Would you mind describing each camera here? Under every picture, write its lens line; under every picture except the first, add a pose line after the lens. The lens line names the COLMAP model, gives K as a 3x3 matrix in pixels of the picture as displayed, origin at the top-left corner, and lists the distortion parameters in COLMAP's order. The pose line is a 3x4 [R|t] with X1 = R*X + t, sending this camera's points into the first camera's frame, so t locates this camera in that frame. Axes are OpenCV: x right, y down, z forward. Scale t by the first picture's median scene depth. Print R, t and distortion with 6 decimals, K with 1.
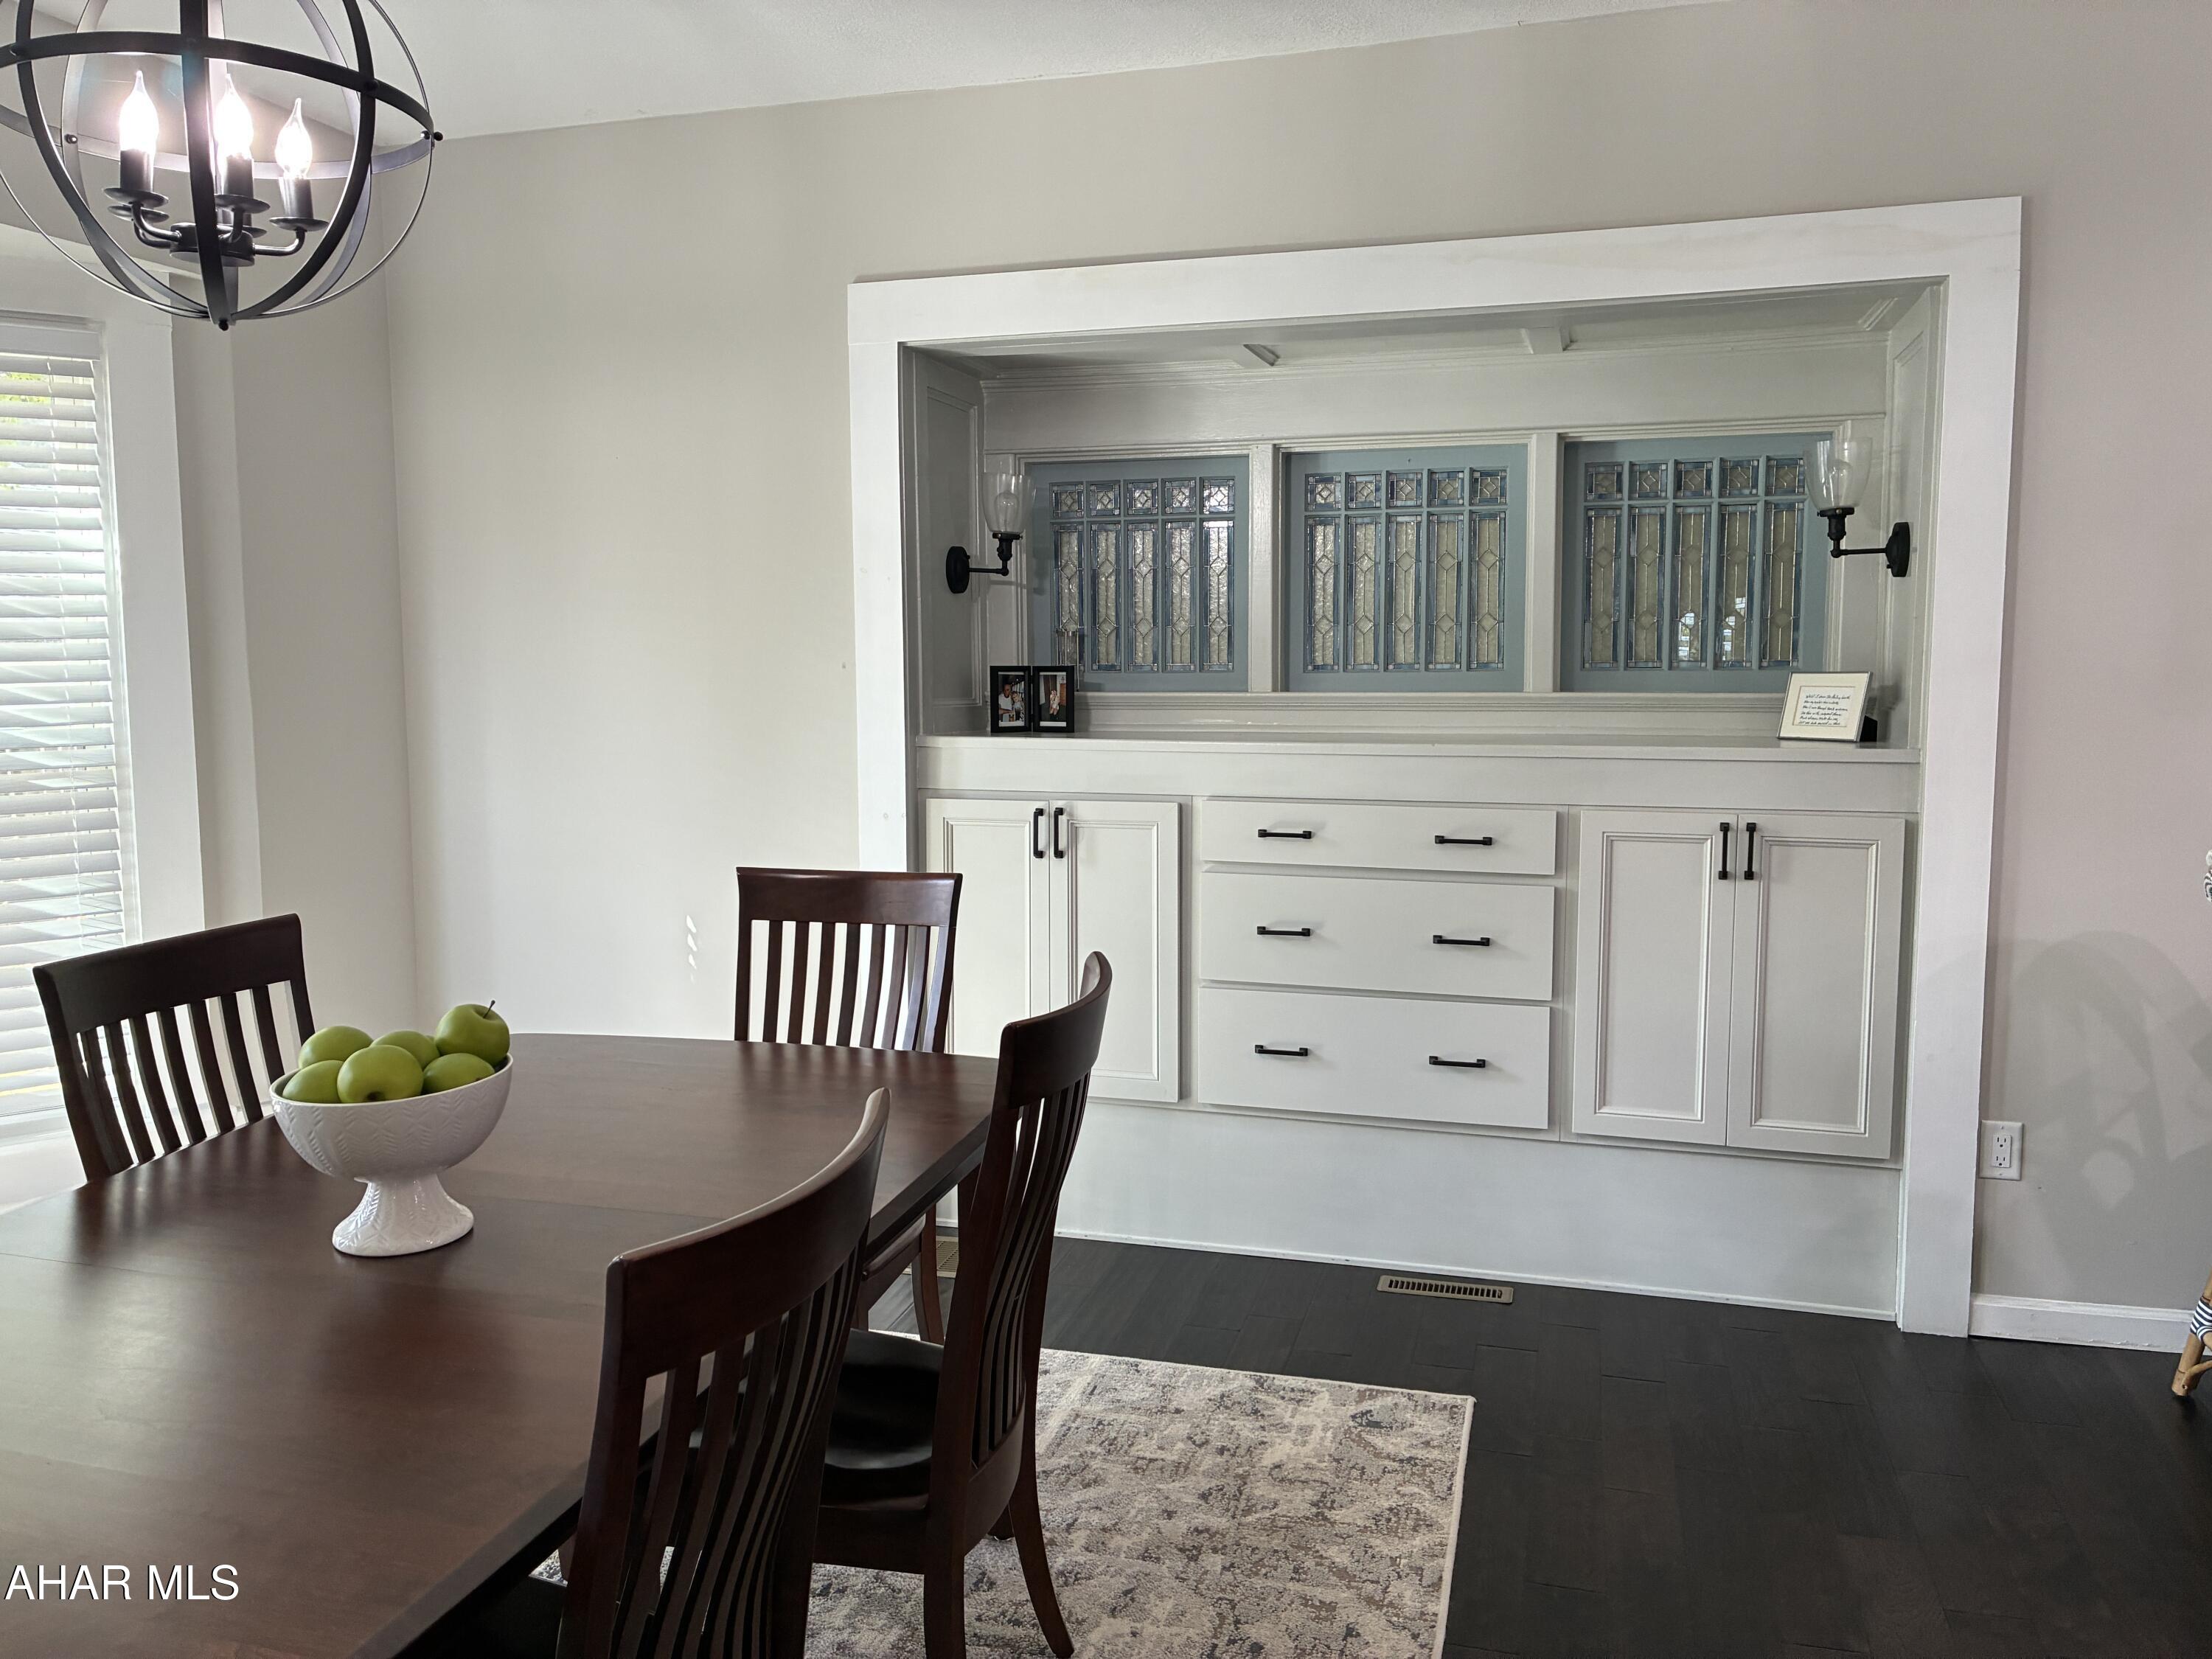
lens RADIAL K [[1680.2, 0, 1098.6], [0, 1680.2, 812.2], [0, 0, 1]] dist [0.064550, -0.076953]
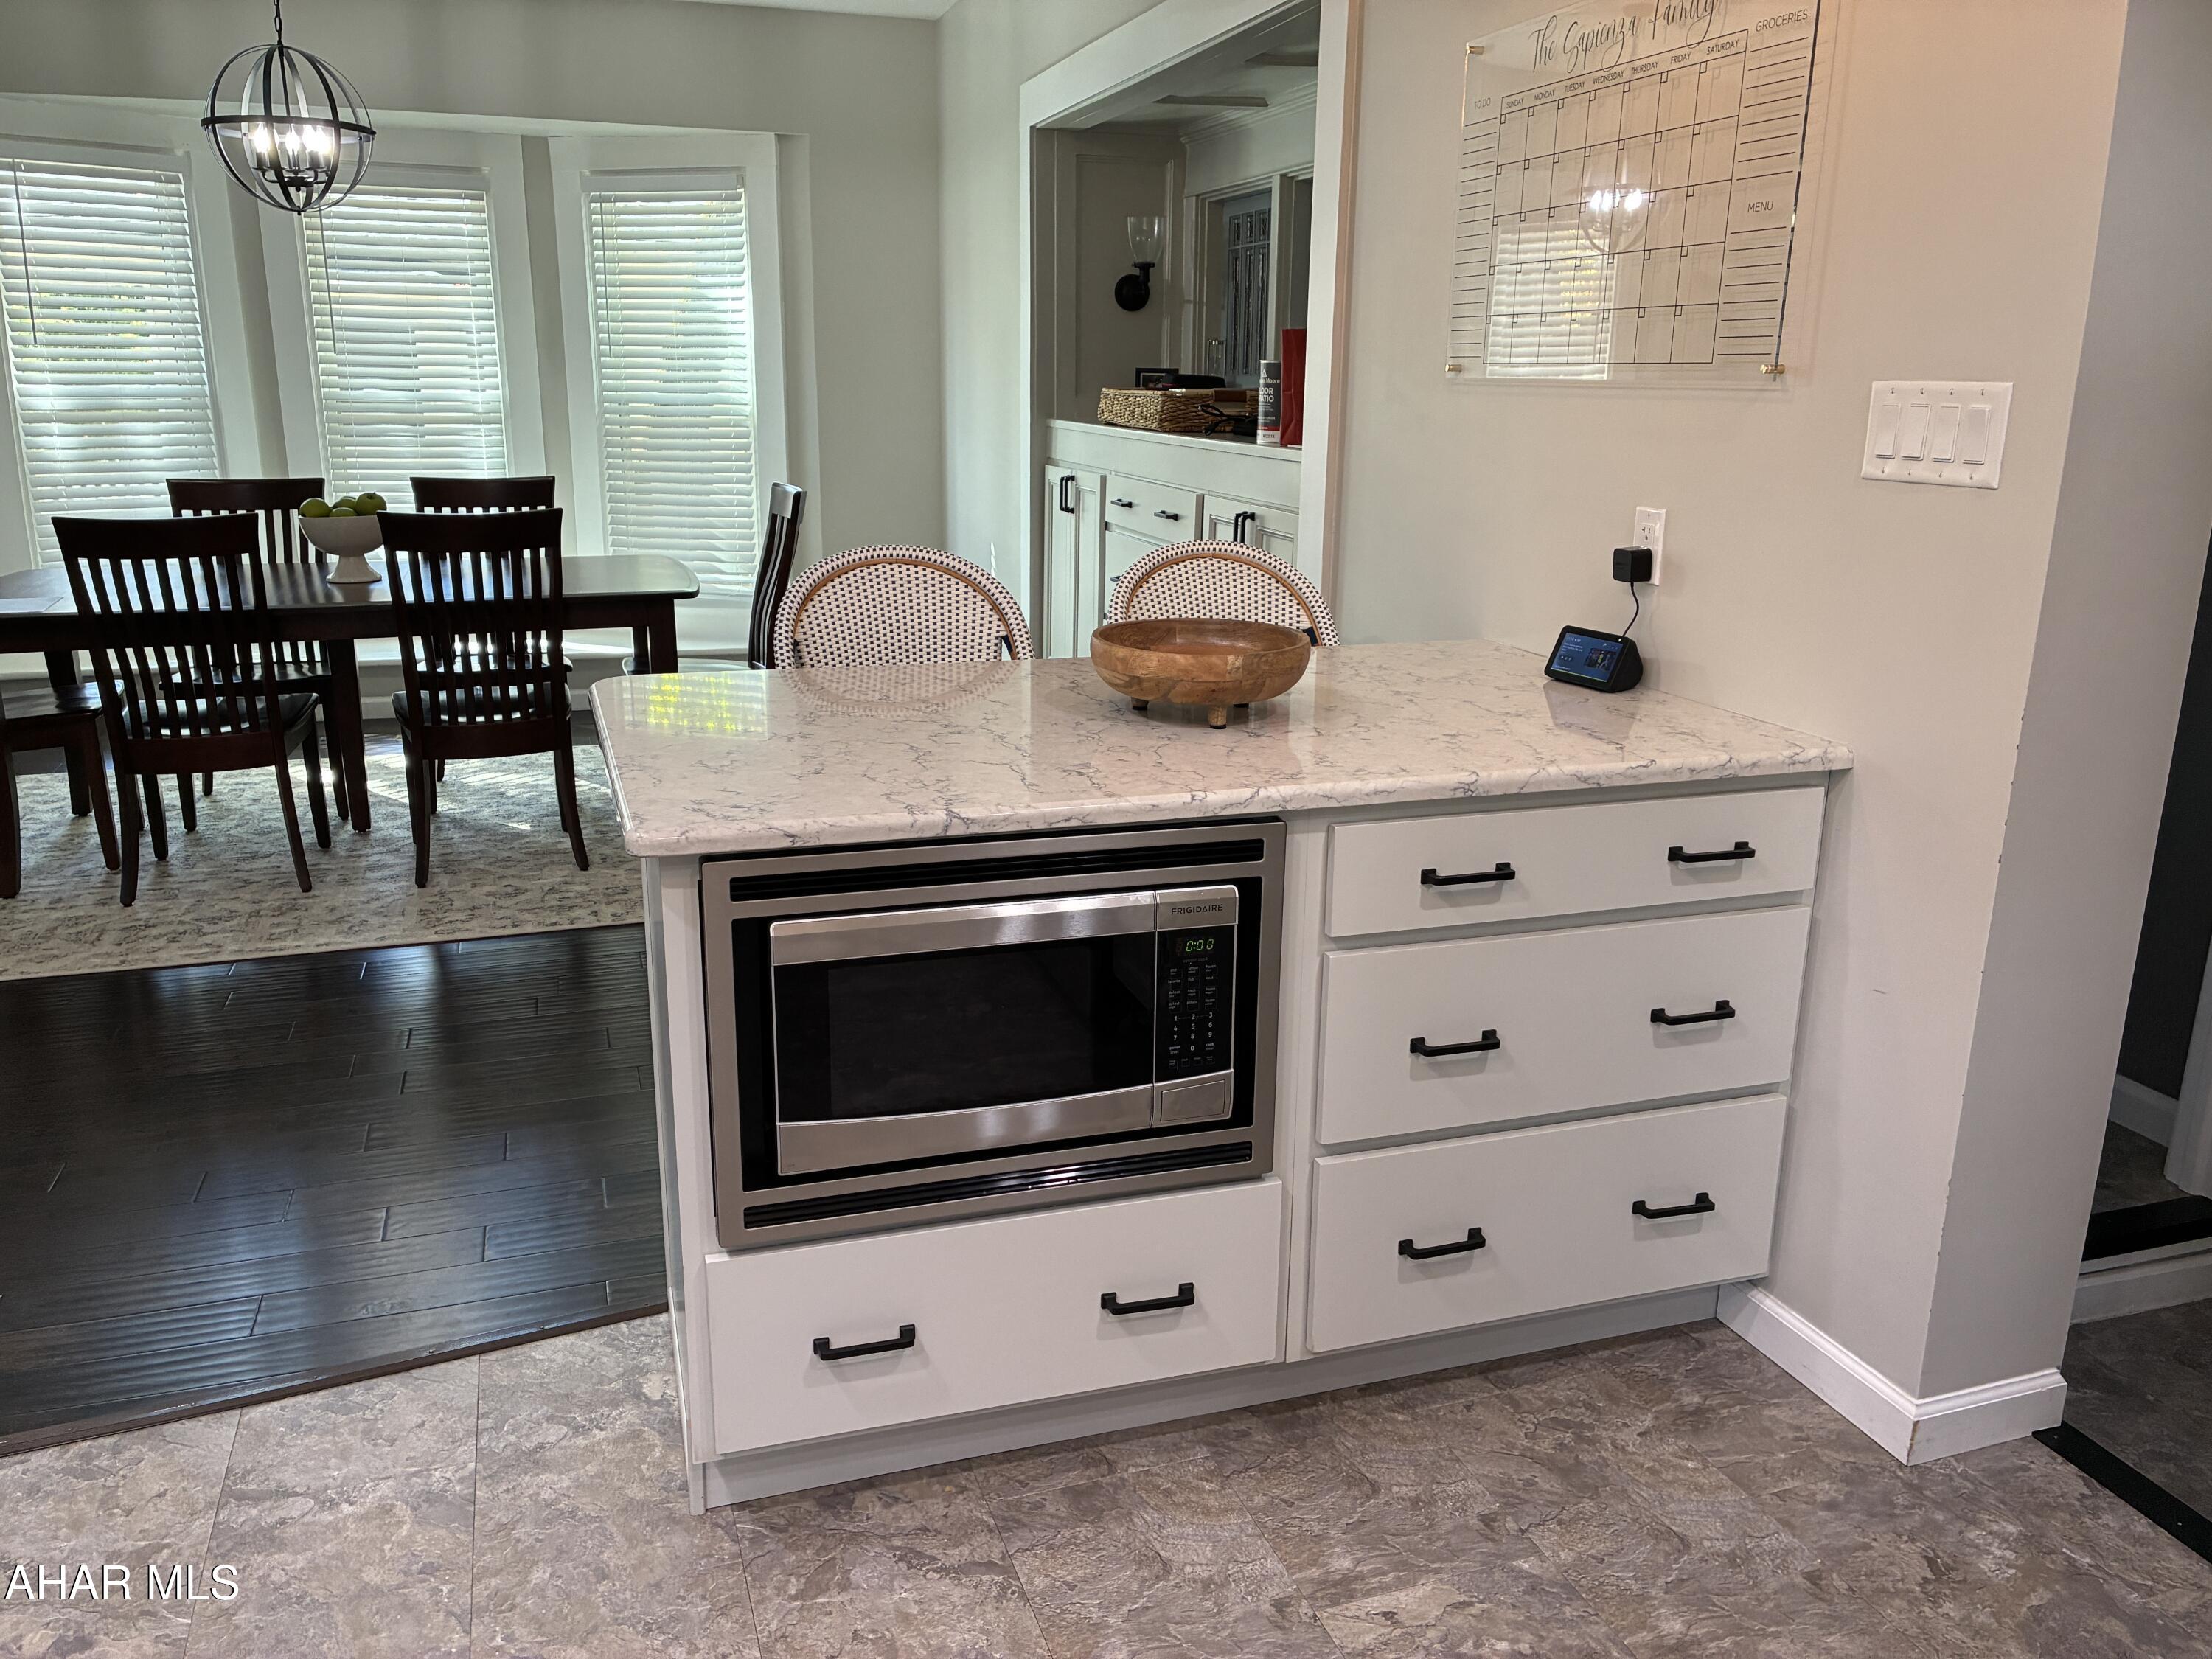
lens RADIAL K [[1680.2, 0, 1098.6], [0, 1680.2, 812.2], [0, 0, 1]] dist [0.064550, -0.076953]
pose [[0.561660, 0.218724, -0.797934, 1.481195], [-0.091586, 0.974933, 0.202775, -0.019136], [0.822284, -0.040811, 0.567613, 0.293842]]
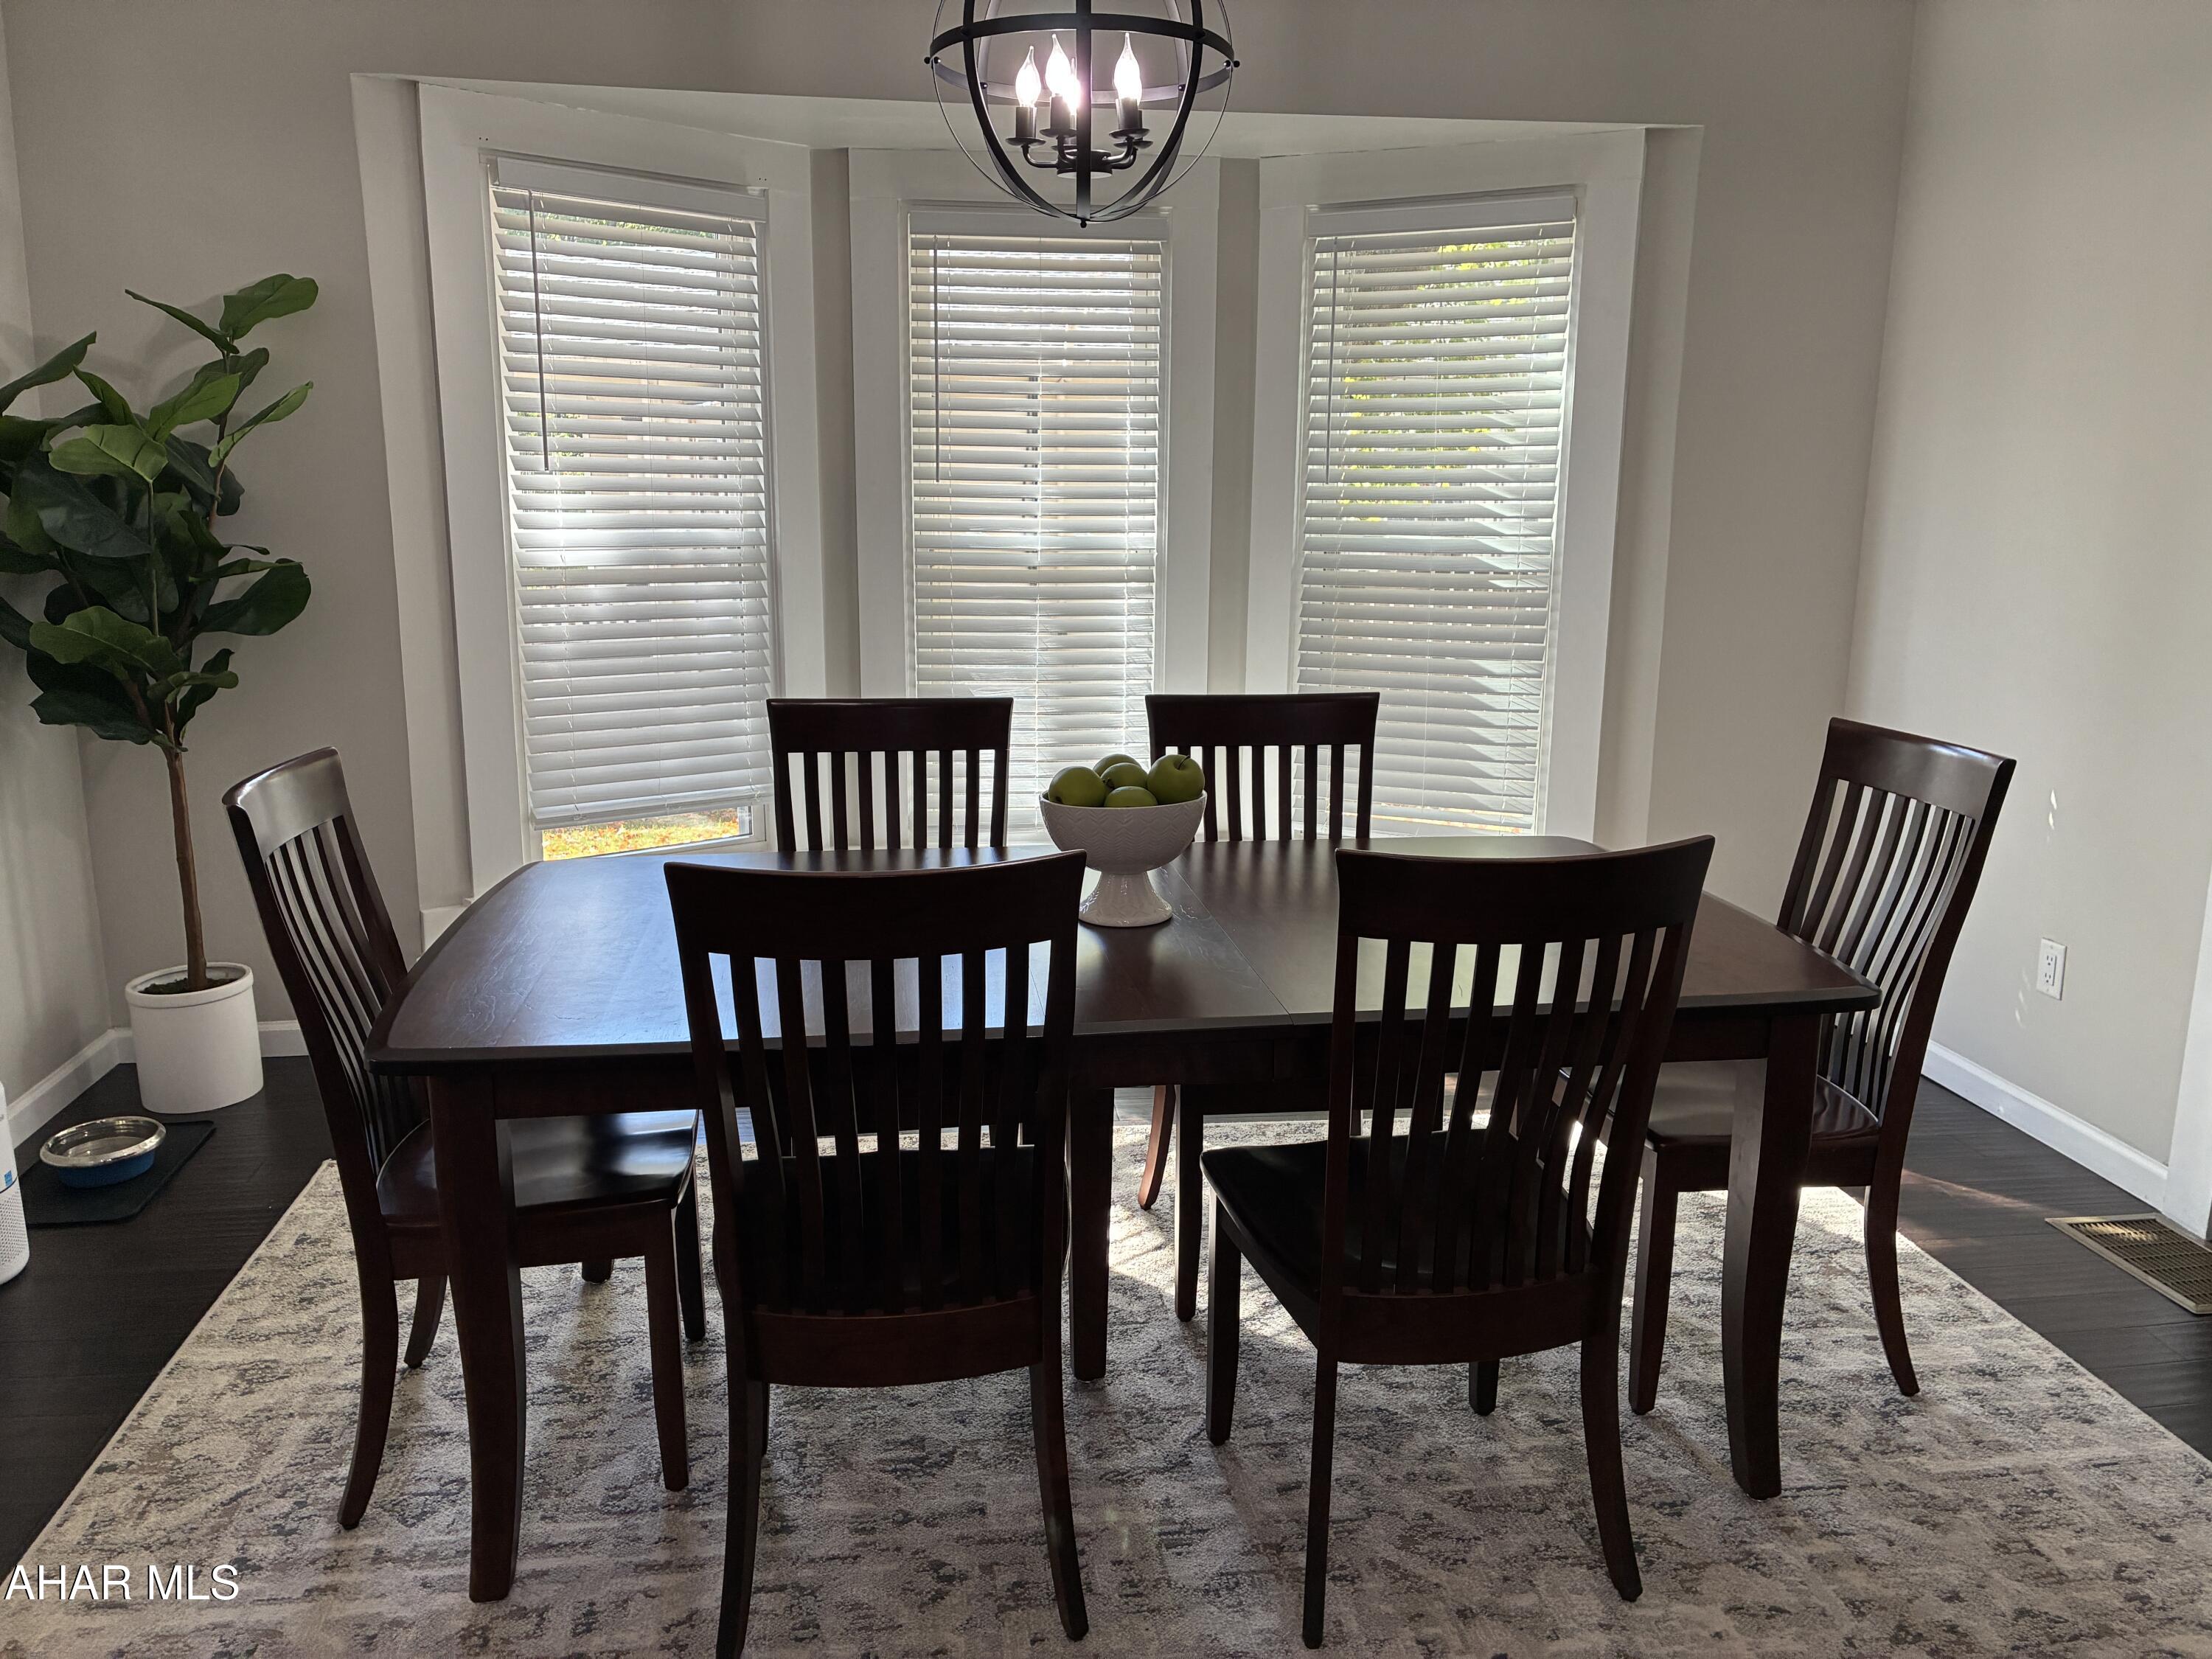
lens RADIAL K [[1680.2, 0, 1098.6], [0, 1680.2, 812.2], [0, 0, 1]] dist [0.064550, -0.076953]
pose [[0.395787, 0.184394, -0.899640, 0.475051], [-0.096882, 0.982551, 0.158766, -0.024059], [0.913218, 0.024321, 0.406745, 0.285180]]
